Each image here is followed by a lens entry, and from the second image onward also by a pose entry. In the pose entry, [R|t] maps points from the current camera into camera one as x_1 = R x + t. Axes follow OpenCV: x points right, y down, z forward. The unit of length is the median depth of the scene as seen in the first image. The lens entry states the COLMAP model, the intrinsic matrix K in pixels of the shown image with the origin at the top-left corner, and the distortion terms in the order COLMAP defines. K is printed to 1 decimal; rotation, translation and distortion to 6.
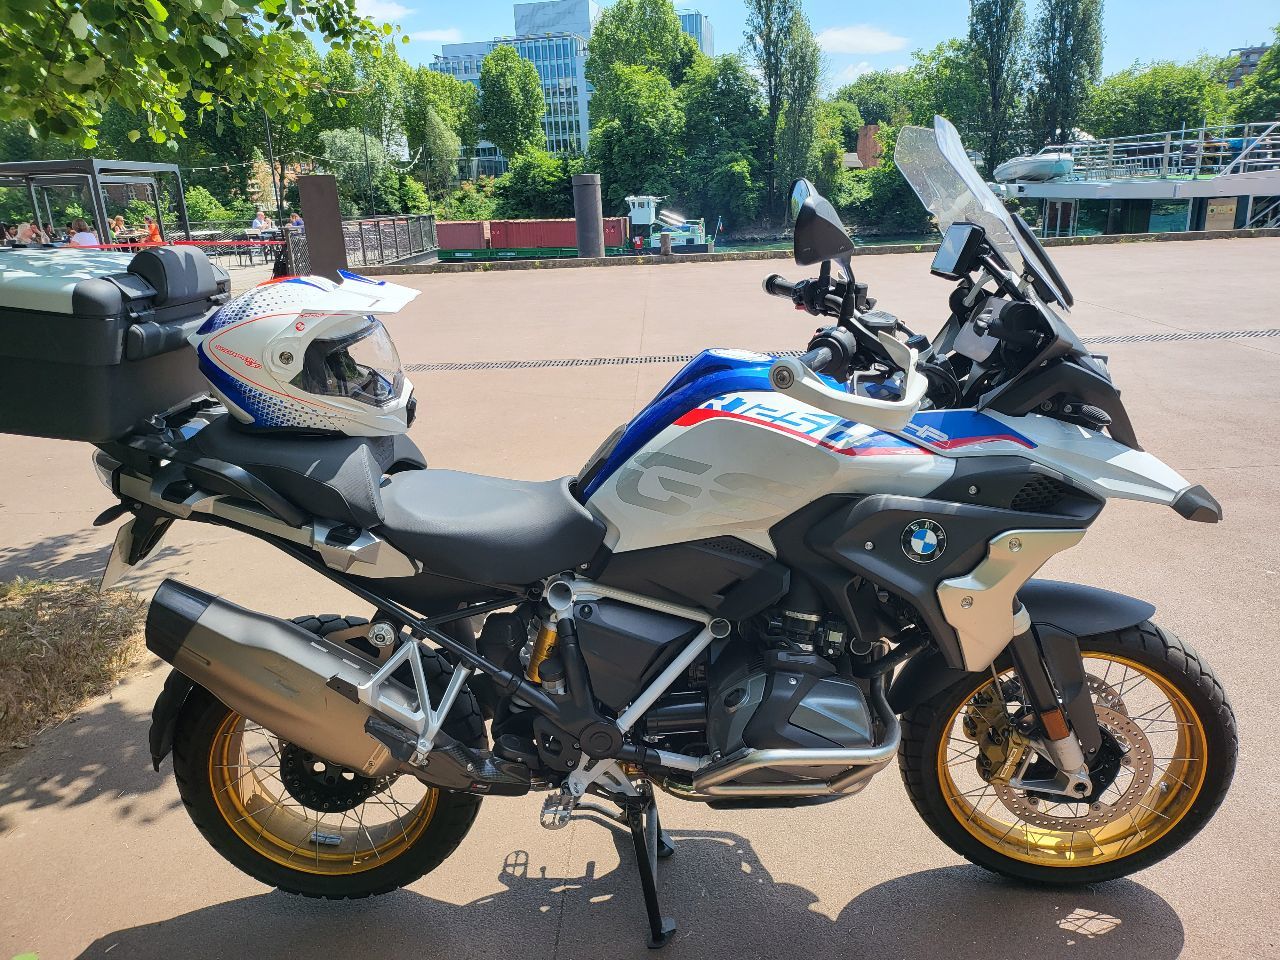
lens RADIAL K [[887.7, 0, 658.8], [0, 887.7, 483.1], [0, 0, 1]] dist [0.061003, -0.055642]
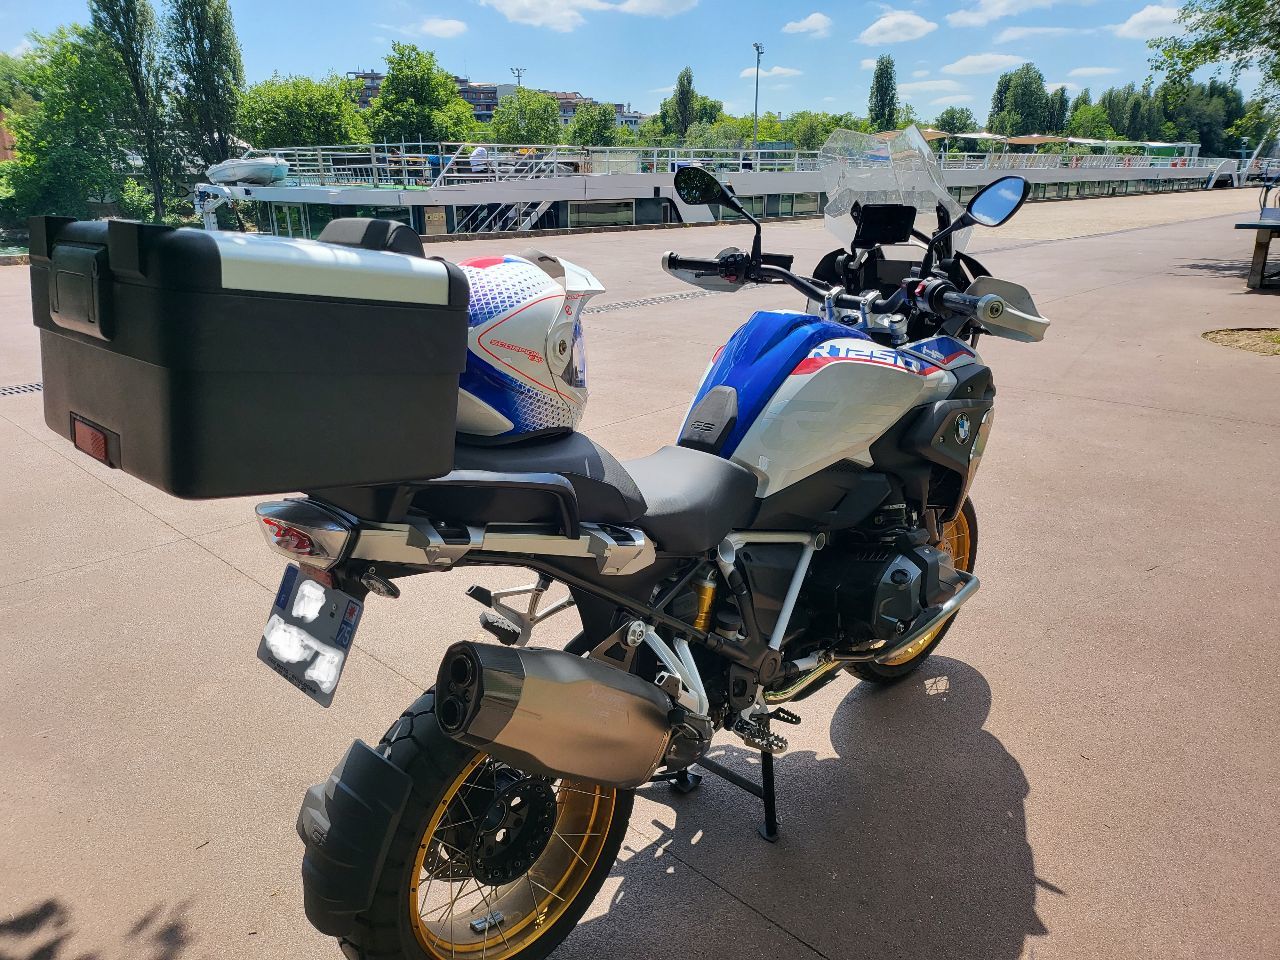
lens RADIAL K [[909.2, 0, 640.9], [0, 909.2, 484.1], [0, 0, 1]] dist [0.052999, -0.062657]
pose [[0.671542, -0.200536, 0.713314, -0.101111], [0.208326, 0.974947, 0.077963, -0.006228], [-0.711078, 0.096247, 0.696495, 0.033850]]
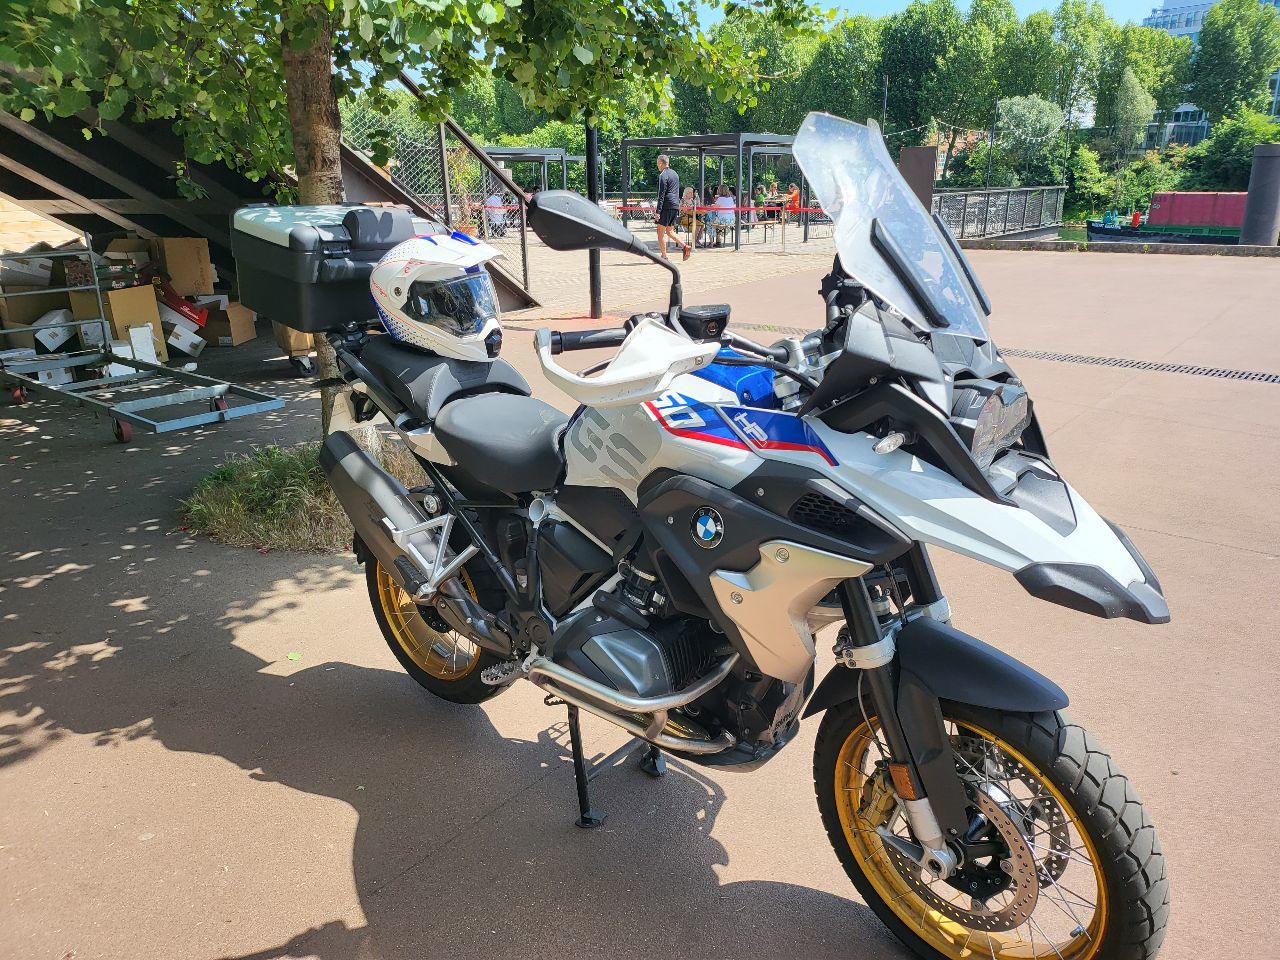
lens RADIAL K [[883.1, 0, 644.0], [0, 883.1, 490.4], [0, 0, 1]] dist [0.052886, -0.042459]
pose [[0.776360, 0.235215, -0.584756, 0.075937], [-0.212147, 0.971143, 0.108976, -0.006815], [0.593514, 0.039449, 0.803856, 0.011033]]
